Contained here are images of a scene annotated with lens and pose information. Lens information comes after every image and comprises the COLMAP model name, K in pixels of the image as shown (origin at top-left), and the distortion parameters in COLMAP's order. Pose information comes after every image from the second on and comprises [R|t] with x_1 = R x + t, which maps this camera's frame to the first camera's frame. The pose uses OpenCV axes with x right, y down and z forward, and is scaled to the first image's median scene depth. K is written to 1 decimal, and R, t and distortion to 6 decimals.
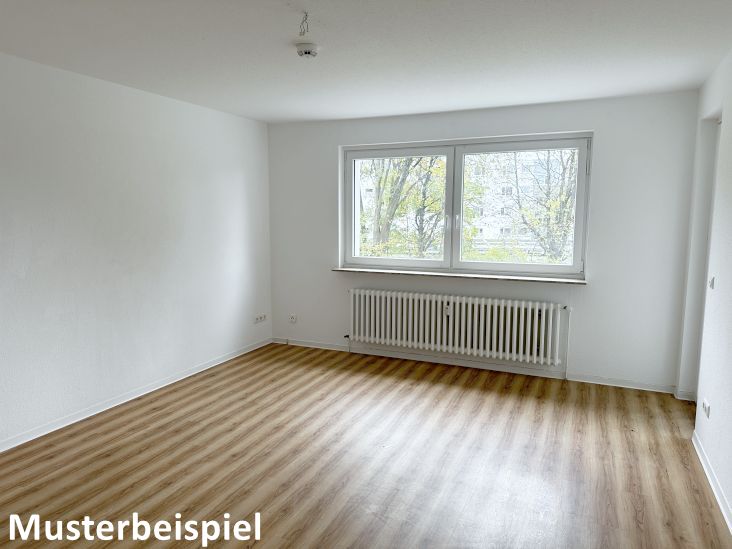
lens RADIAL K [[512.7, 0, 368.8], [0, 512.7, 273.2], [0, 0, 1]] dist [0.061172, -0.013550]
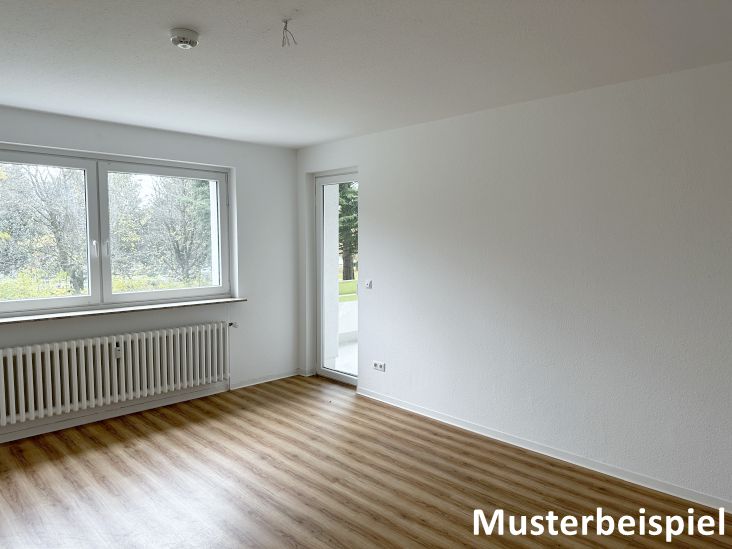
lens RADIAL K [[512.7, 0, 366.6], [0, 512.7, 272.5], [0, 0, 1]] dist [0.061172, -0.013550]
pose [[0.390096, -0.068282, 0.918239, -0.506532], [0.108157, 0.993741, 0.027948, -0.041875], [-0.914400, 0.088412, 0.395040, 0.293113]]
